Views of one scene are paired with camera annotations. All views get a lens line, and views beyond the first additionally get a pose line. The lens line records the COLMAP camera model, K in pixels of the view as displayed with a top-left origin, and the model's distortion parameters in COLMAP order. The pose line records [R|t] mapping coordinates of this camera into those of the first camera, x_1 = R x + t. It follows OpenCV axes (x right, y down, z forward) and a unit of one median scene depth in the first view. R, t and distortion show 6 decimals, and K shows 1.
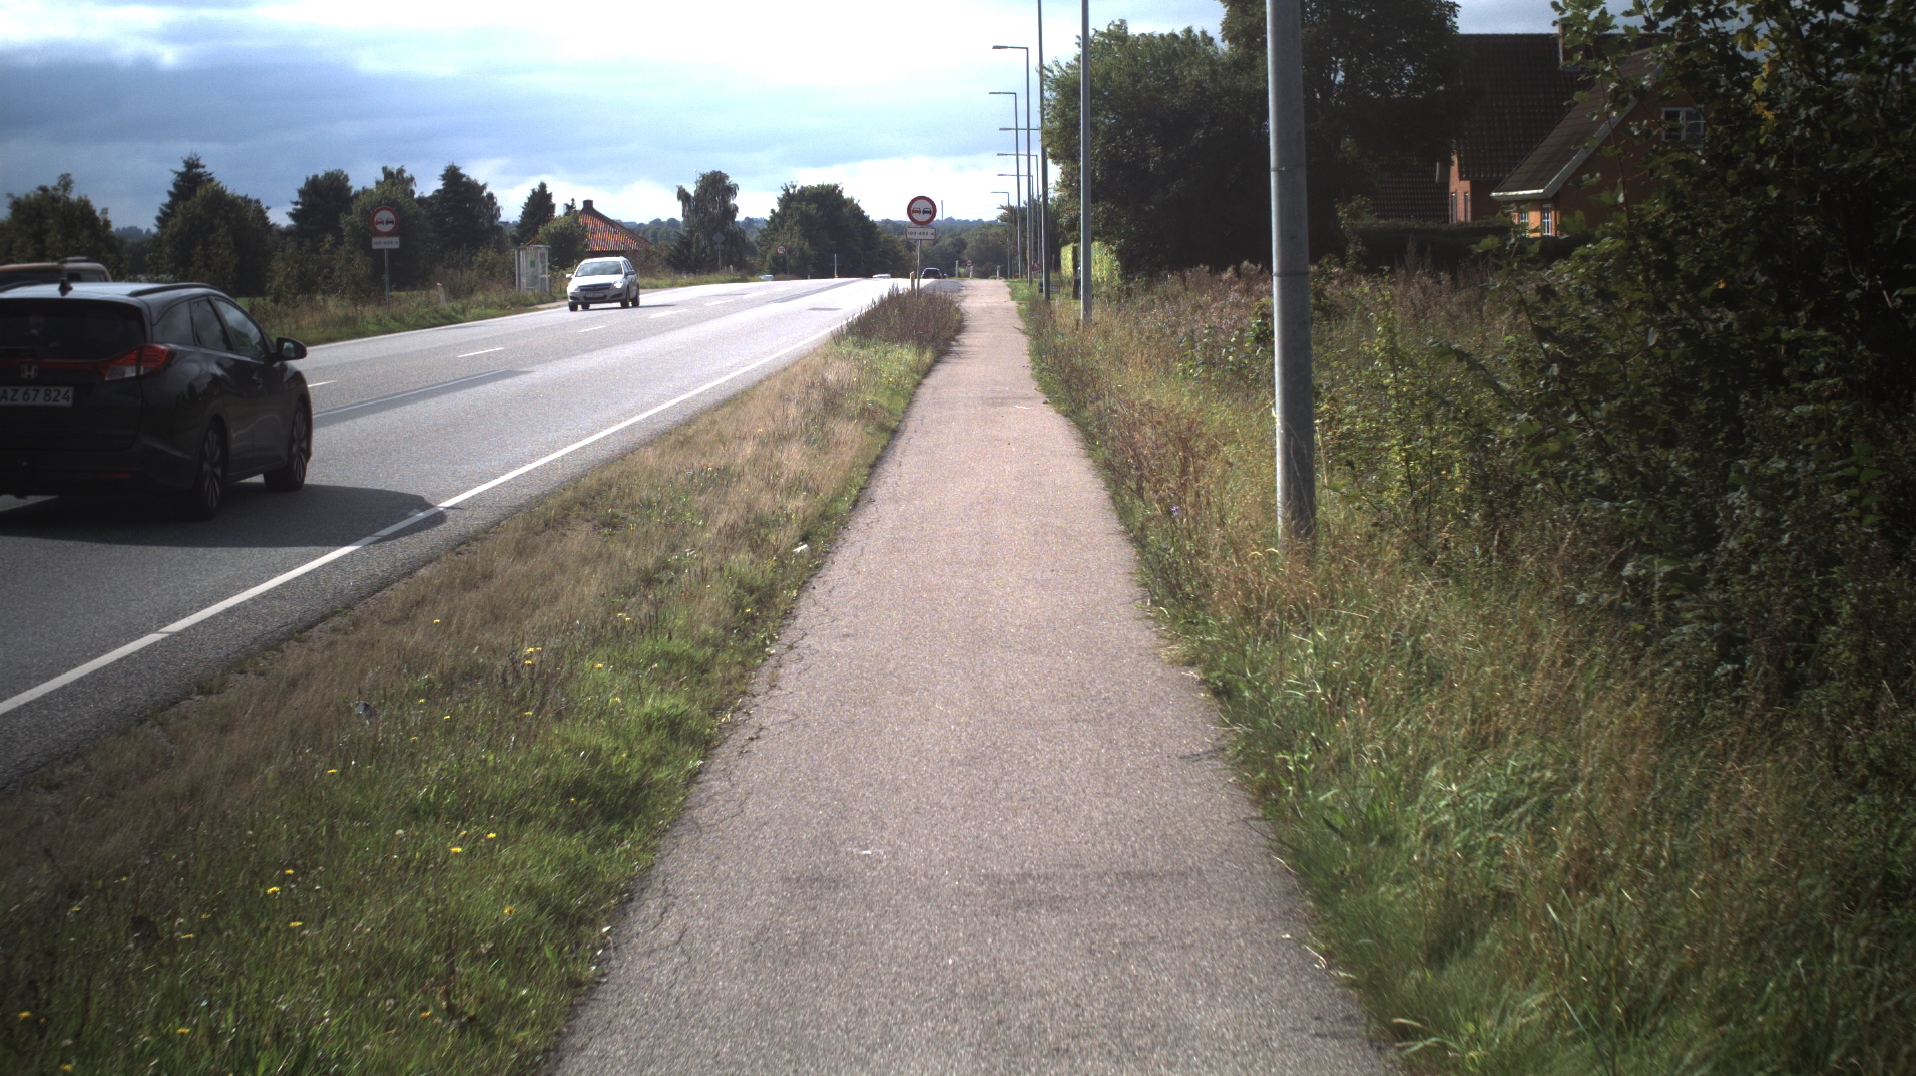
lens RADIAL K [[3617.5, 0, 958.0], [0, 3617.5, 538.0], [0, 0, 1]] dist [-0.222615, 0.109970]
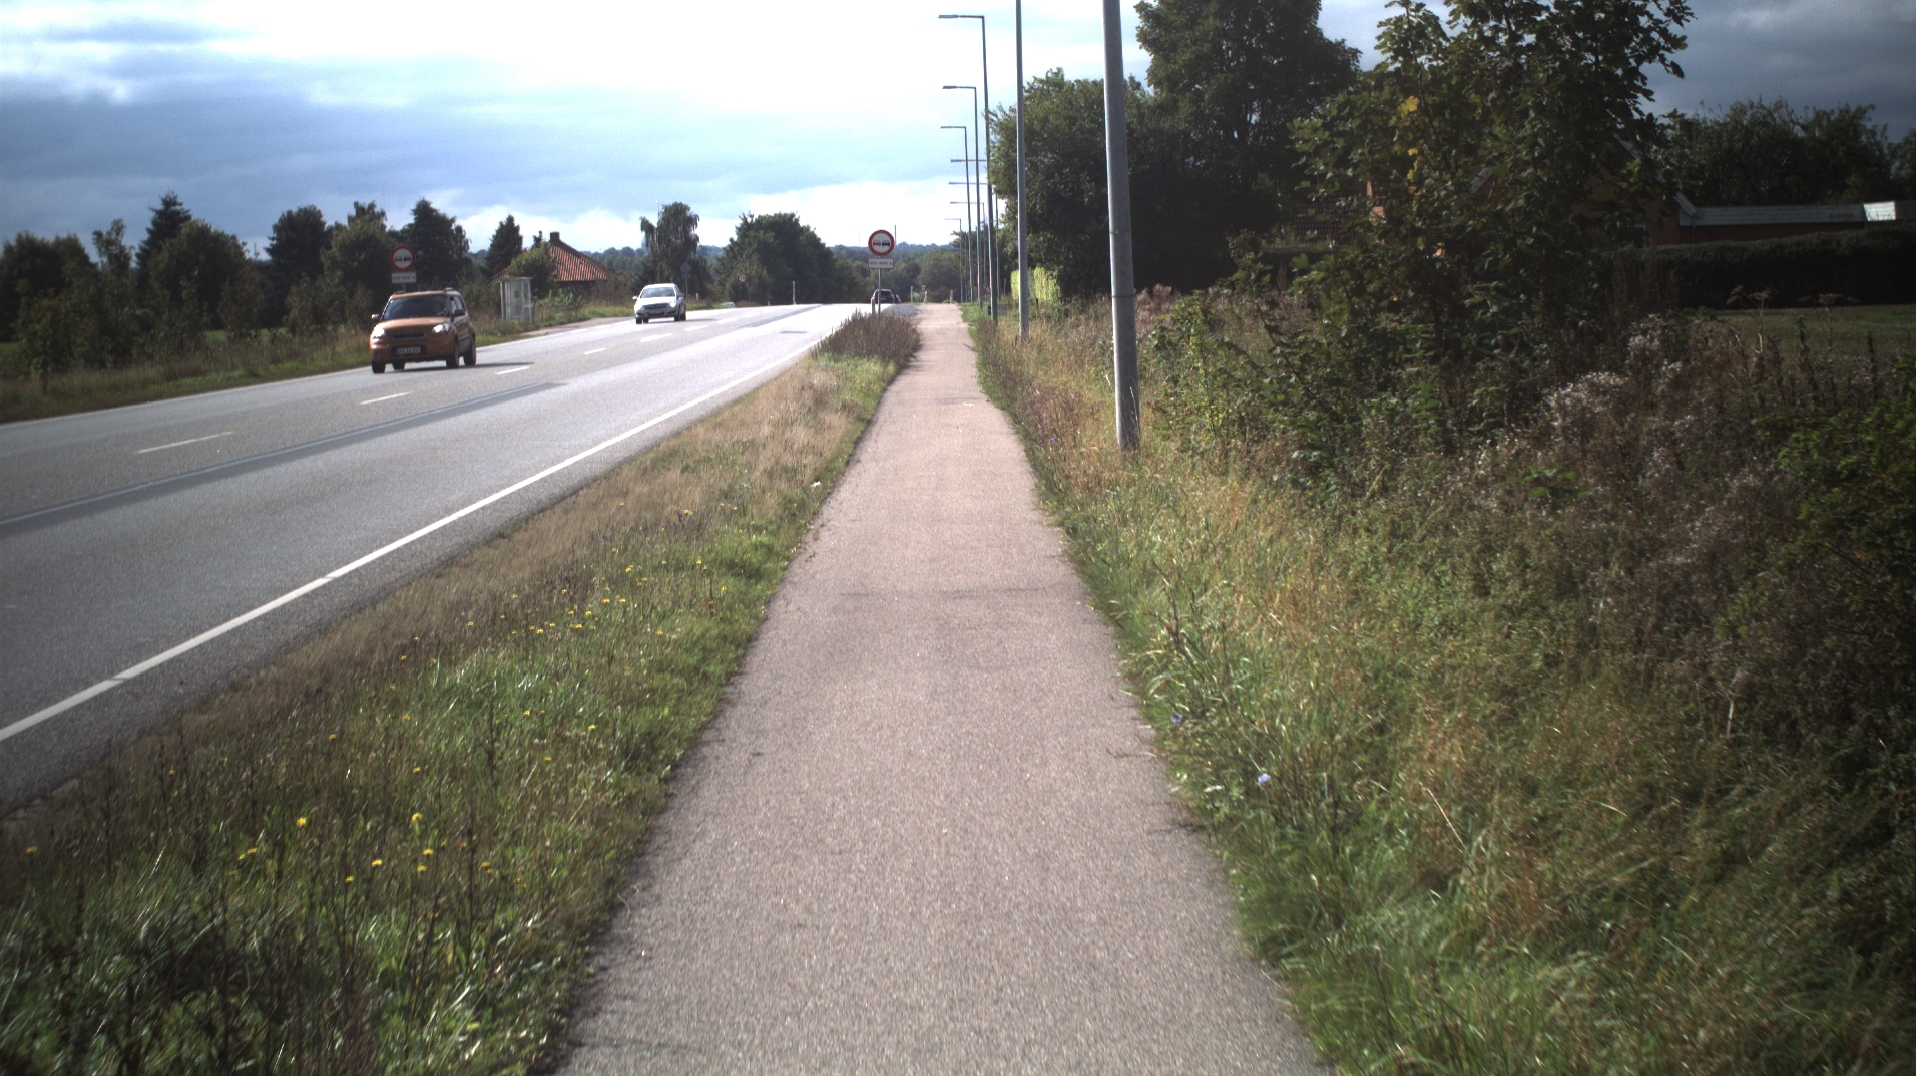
lens RADIAL K [[3617.5, 0, 958.0], [0, 3617.5, 538.0], [0, 0, 1]] dist [-0.222615, 0.109970]
pose [[0.999832, -0.014042, 0.011749, -0.000622], [0.014121, 0.999878, -0.006642, 0.008238], [-0.011654, 0.006807, 0.999909, -0.113476]]
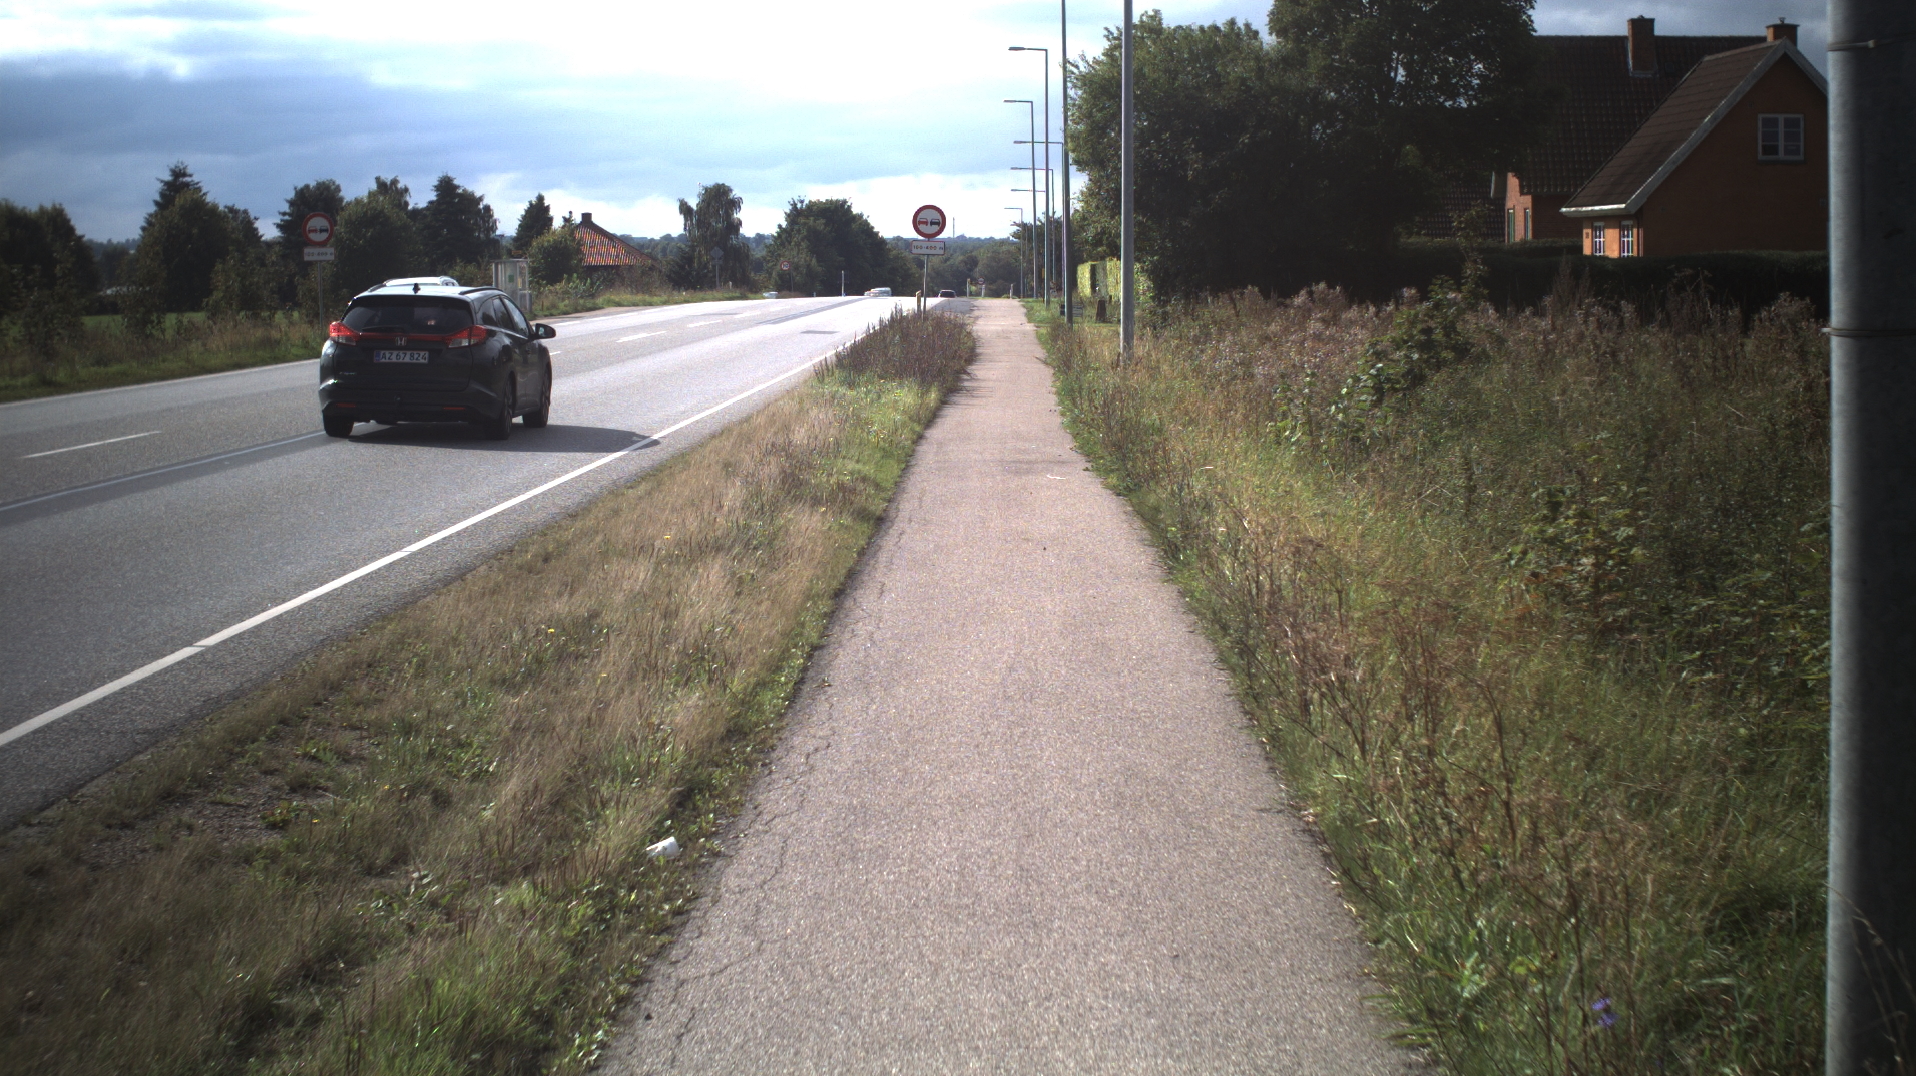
lens RADIAL K [[3617.5, 0, 958.0], [0, 3617.5, 538.0], [0, 0, 1]] dist [-0.222615, 0.109970]
pose [[0.999966, 0.007860, -0.002555, -0.000190], [-0.007872, 0.999957, -0.004919, -0.008786], [0.002516, 0.004939, 0.999985, 0.112829]]
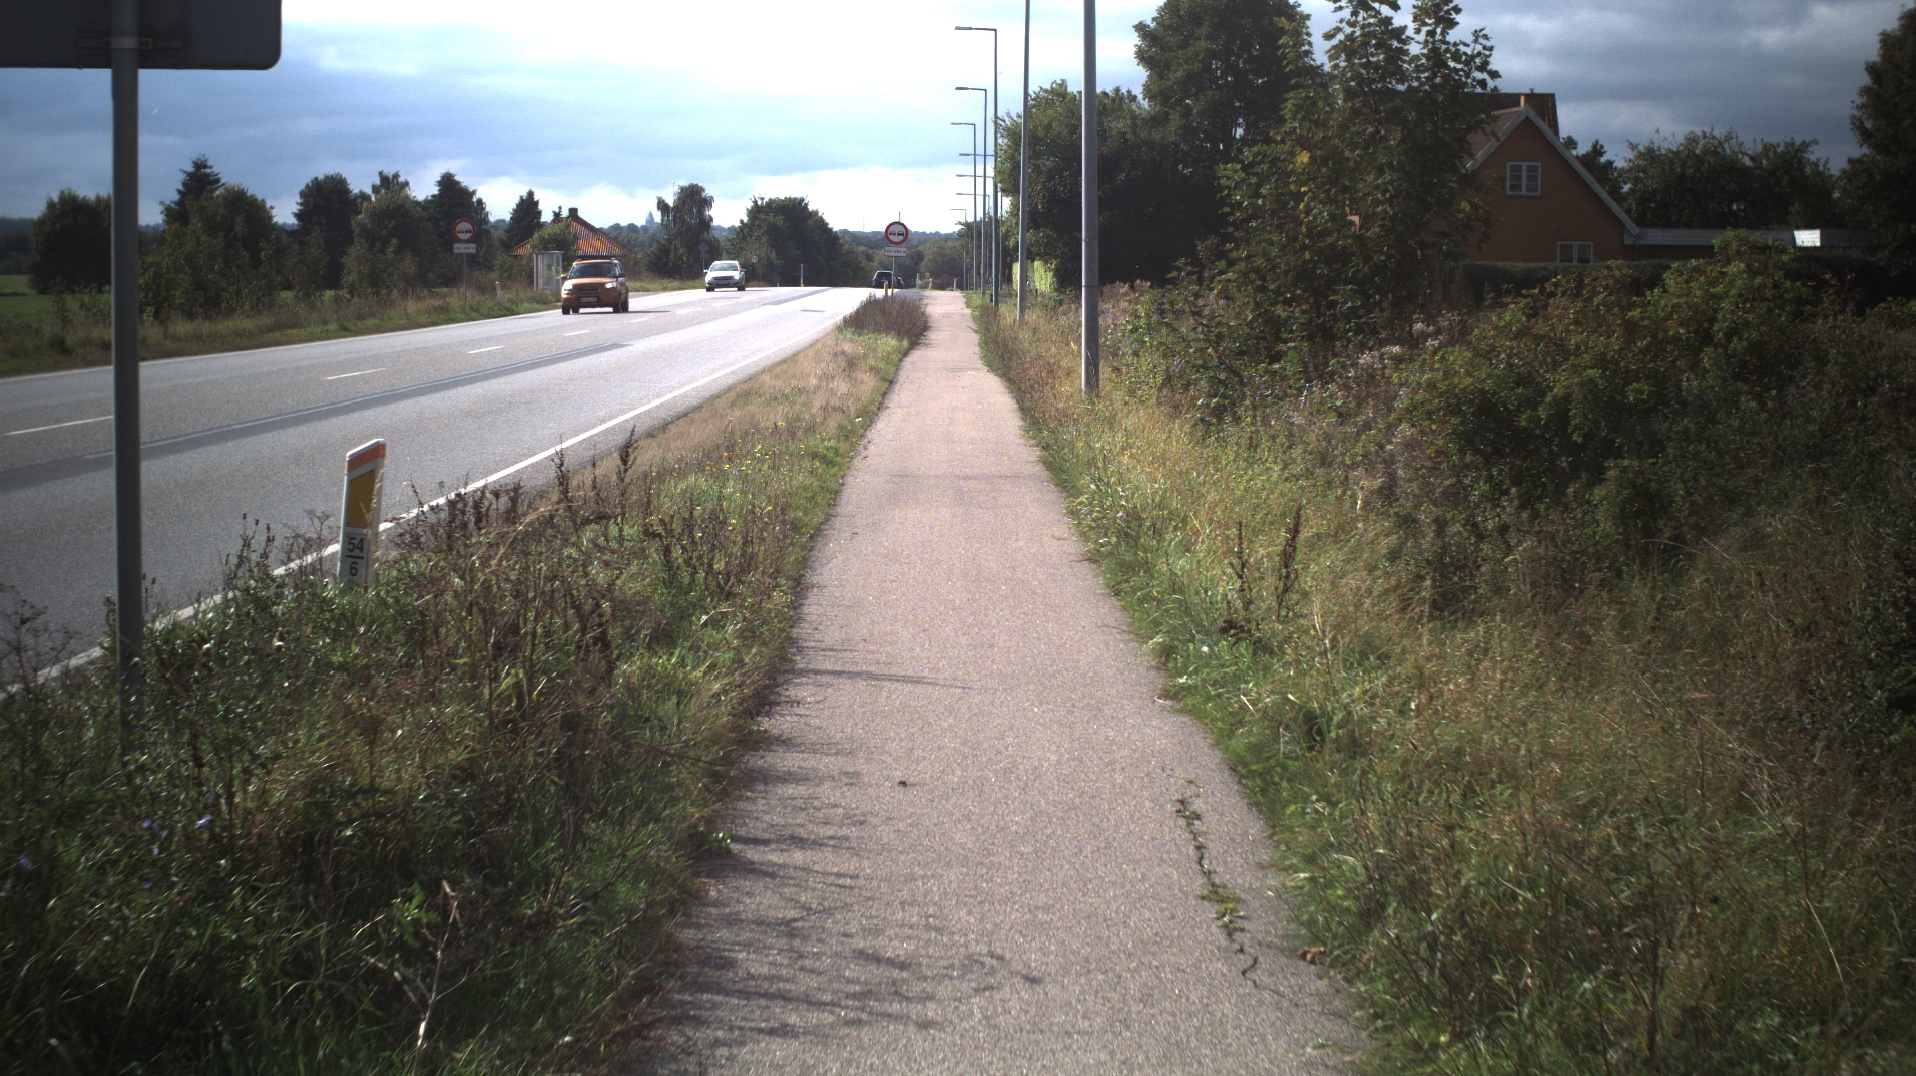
lens RADIAL K [[3617.5, 0, 958.0], [0, 3617.5, 538.0], [0, 0, 1]] dist [-0.222615, 0.109970]
pose [[0.999629, 0.023379, 0.013944, -0.003426], [-0.023332, 0.999722, -0.003521, 0.016968], [-0.014022, 0.003195, 0.999897, -0.226386]]
